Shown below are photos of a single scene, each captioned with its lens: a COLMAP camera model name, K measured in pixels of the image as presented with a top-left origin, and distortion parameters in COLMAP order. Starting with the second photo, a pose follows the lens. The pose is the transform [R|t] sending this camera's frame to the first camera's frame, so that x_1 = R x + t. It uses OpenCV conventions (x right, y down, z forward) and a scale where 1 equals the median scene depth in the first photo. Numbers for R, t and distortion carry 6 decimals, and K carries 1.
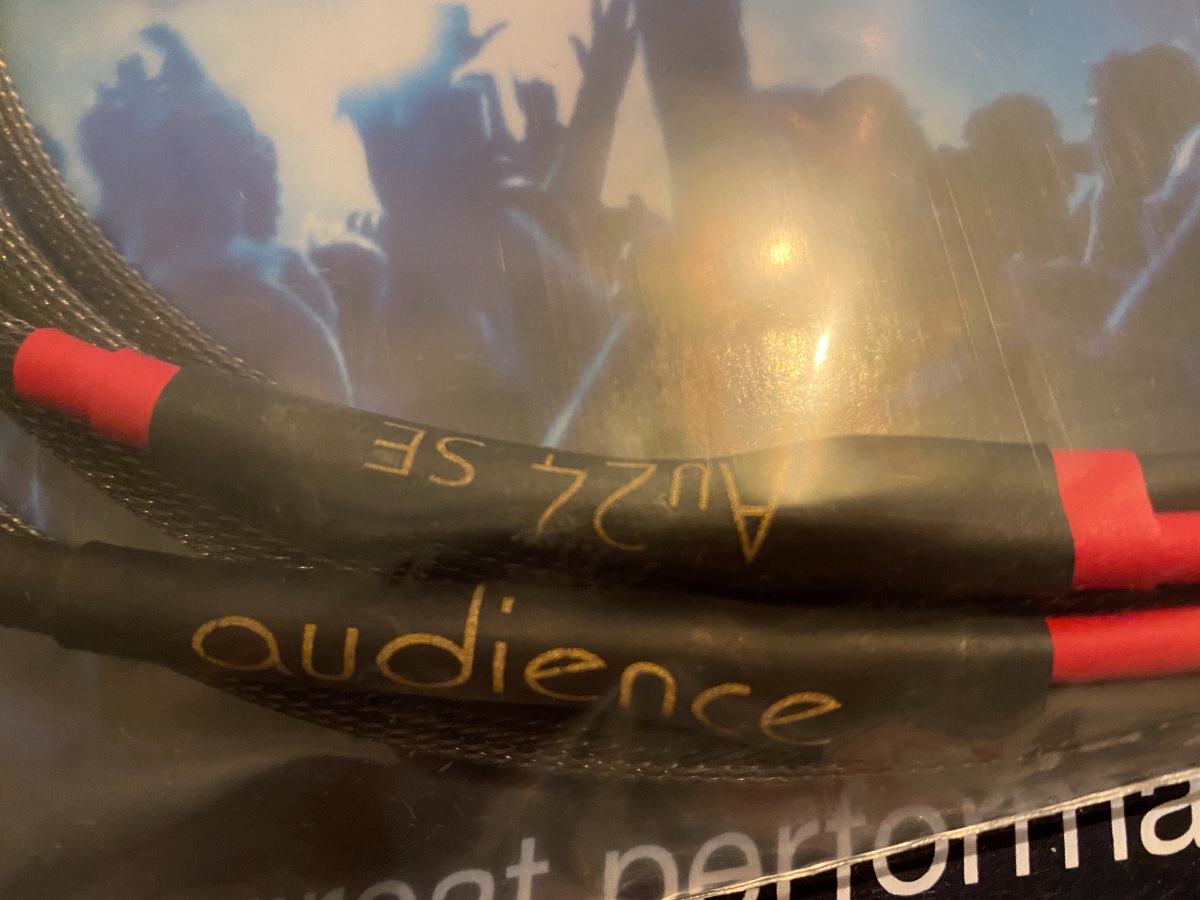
lens RADIAL K [[961.0, 0, 600.0], [0, 961.0, 450.0], [0, 0, 1]] dist [0.051529, -0.177752]
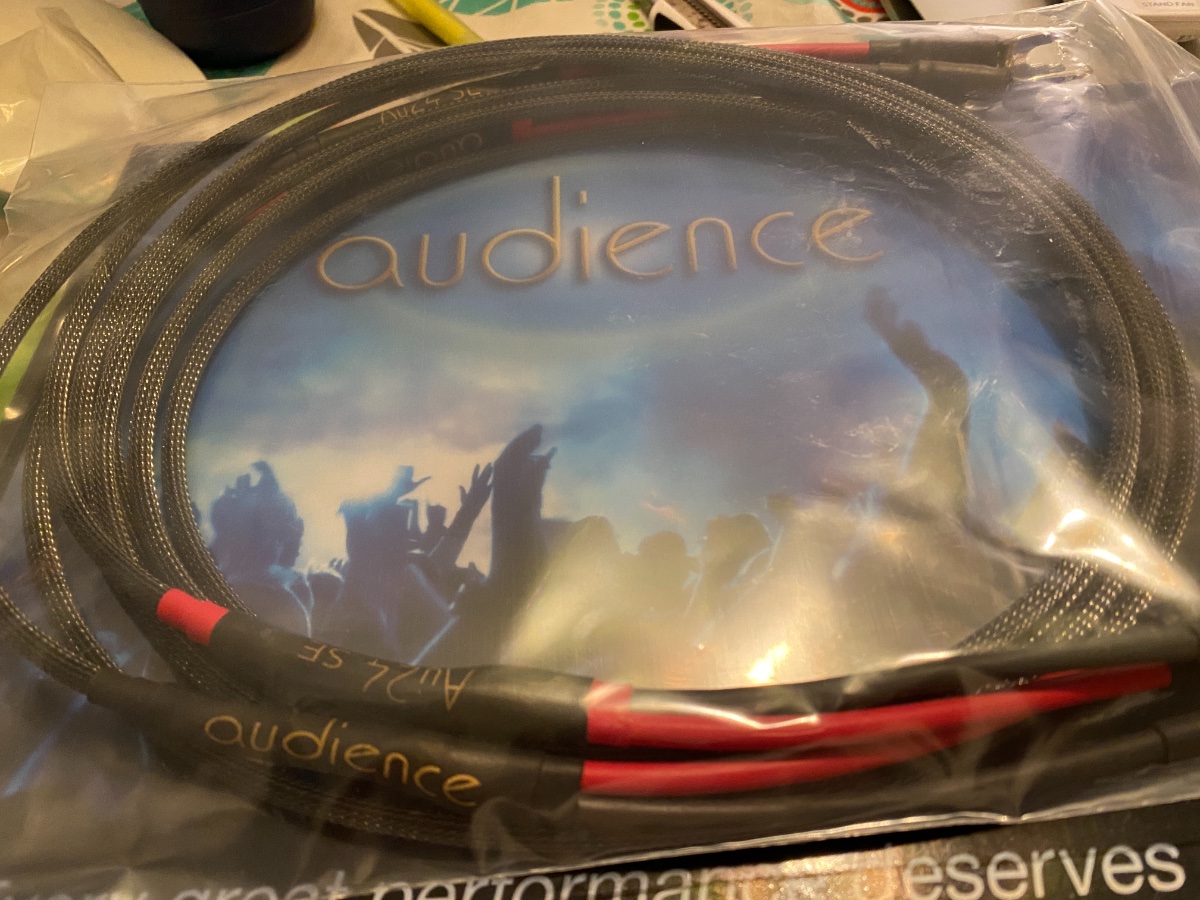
lens RADIAL K [[915.6, 0, 600.0], [0, 915.6, 450.0], [0, 0, 1]] dist [-0.011554, 0.003937]
pose [[0.994411, 0.083832, -0.064185, 0.433780], [-0.102692, 0.909201, -0.403494, 0.283103], [0.024531, 0.407830, 0.912728, -0.891700]]
